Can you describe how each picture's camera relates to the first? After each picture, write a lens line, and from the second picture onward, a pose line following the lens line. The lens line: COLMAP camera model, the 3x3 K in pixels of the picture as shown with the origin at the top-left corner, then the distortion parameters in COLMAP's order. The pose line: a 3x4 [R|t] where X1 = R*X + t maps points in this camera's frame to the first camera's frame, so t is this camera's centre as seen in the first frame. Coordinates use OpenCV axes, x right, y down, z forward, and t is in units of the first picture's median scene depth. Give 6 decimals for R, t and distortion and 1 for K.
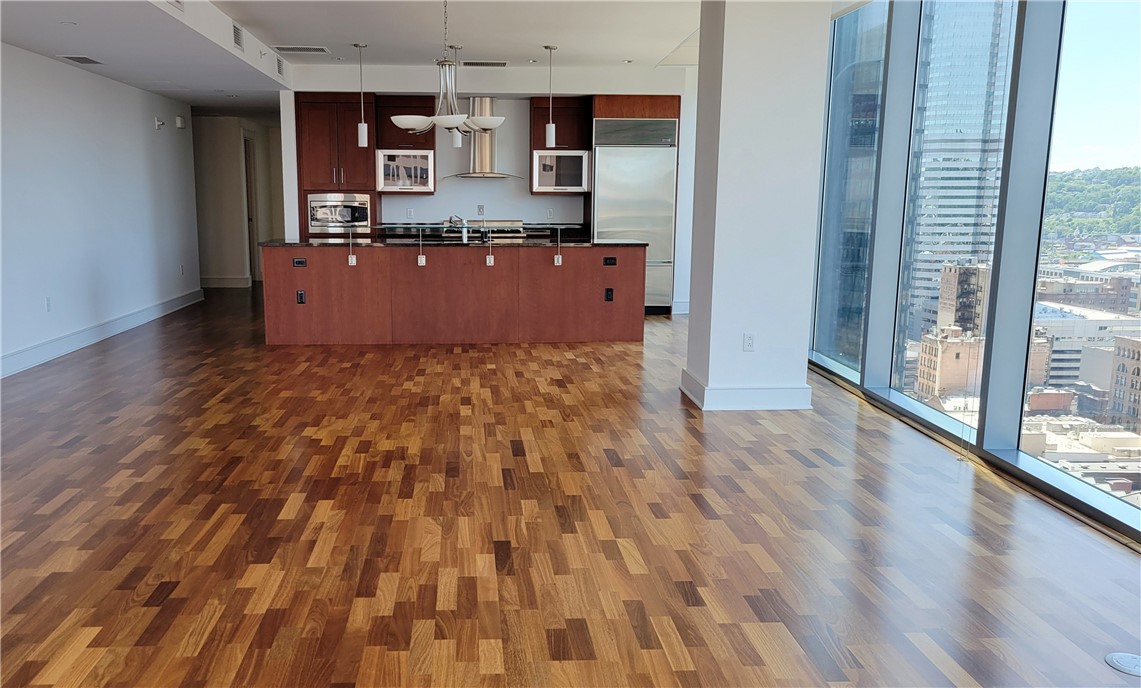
lens RADIAL K [[872.4, 0, 514.9], [0, 872.4, 339.8], [0, 0, 1]] dist [0.029479, 0.001787]
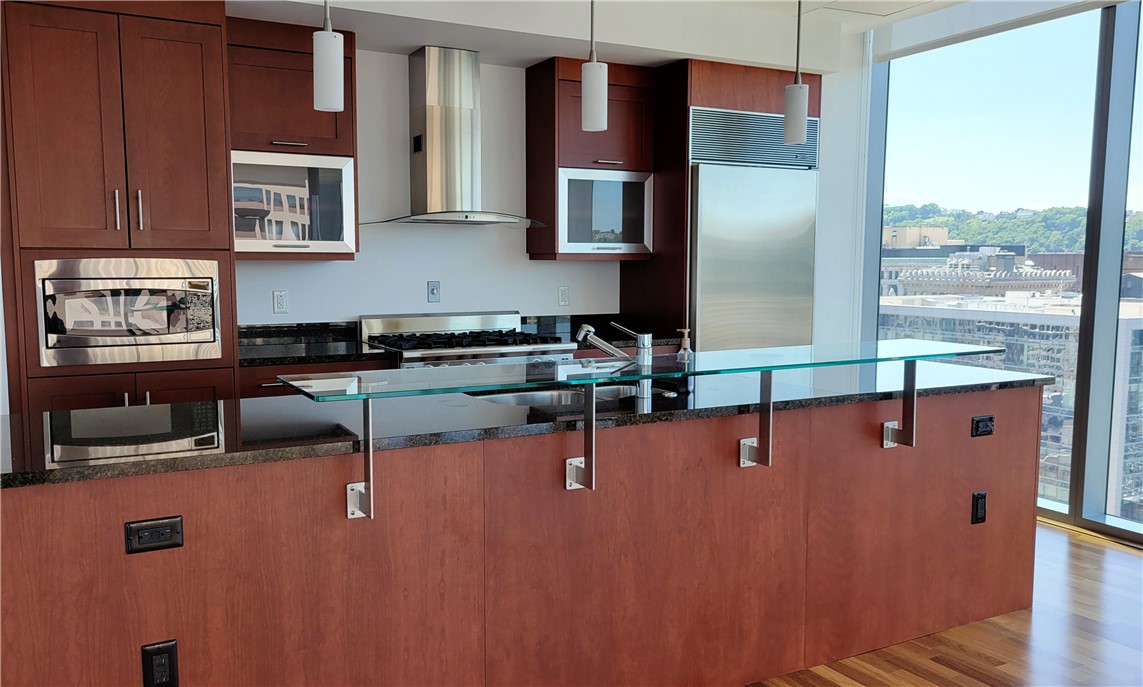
lens RADIAL K [[873.9, 0, 515.8], [0, 873.9, 339.3], [0, 0, 1]] dist [0.029479, 0.001787]
pose [[0.906734, -0.040824, 0.419721, -0.211881], [0.068562, 0.996332, -0.051210, -0.102709], [-0.416091, 0.075210, 0.906207, 0.597170]]
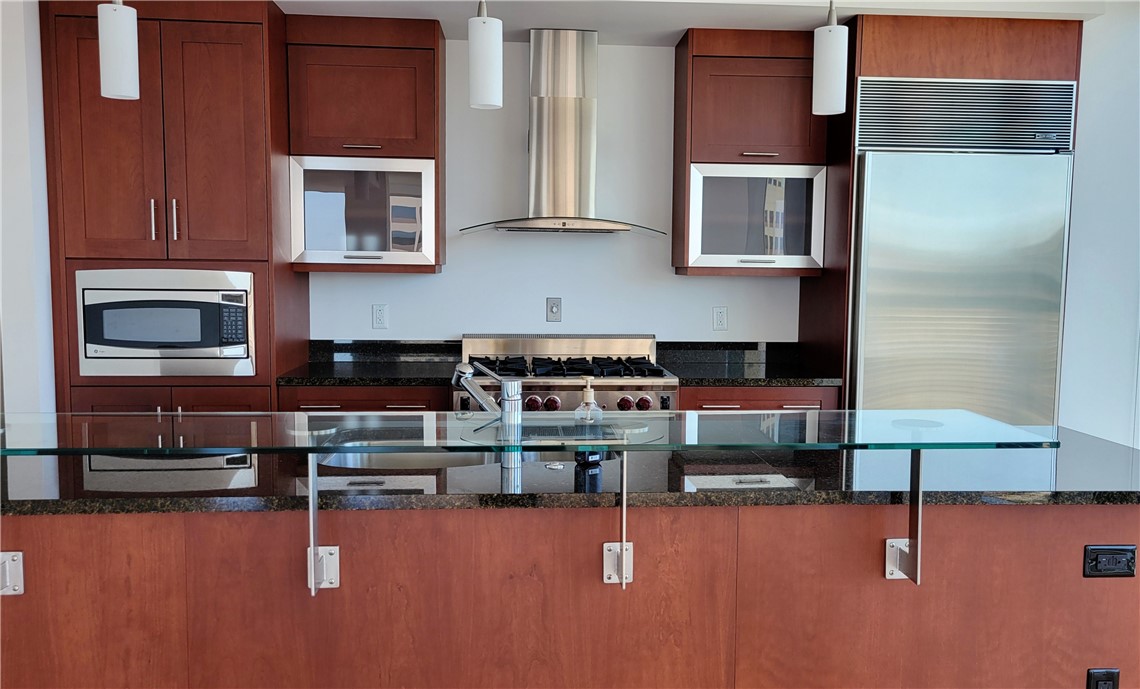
lens RADIAL K [[880.5, 0, 610.2], [0, 880.5, 341.9], [0, 0, 1]] dist [0.030816, 0.001166]
pose [[0.998767, 0.003318, 0.049532, -0.035436], [0.000334, 0.997293, -0.073532, -0.110143], [-0.049642, 0.073458, 0.996062, 0.627862]]
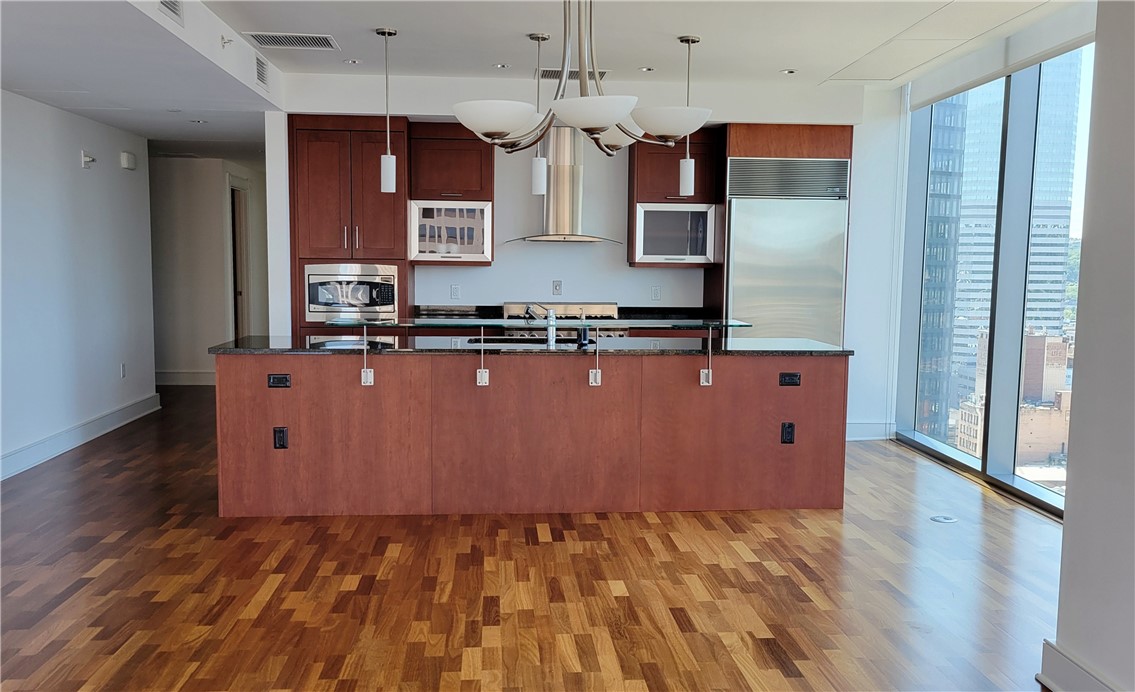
lens RADIAL K [[884.7, 0, 567.5], [0, 884.7, 346.0], [0, 0, 1]] dist [0.029474, -0.000790]
pose [[0.999603, 0.003851, 0.027897, -0.053948], [-0.002055, 0.997939, -0.064130, -0.060662], [-0.028086, 0.064047, 0.997552, 0.317906]]
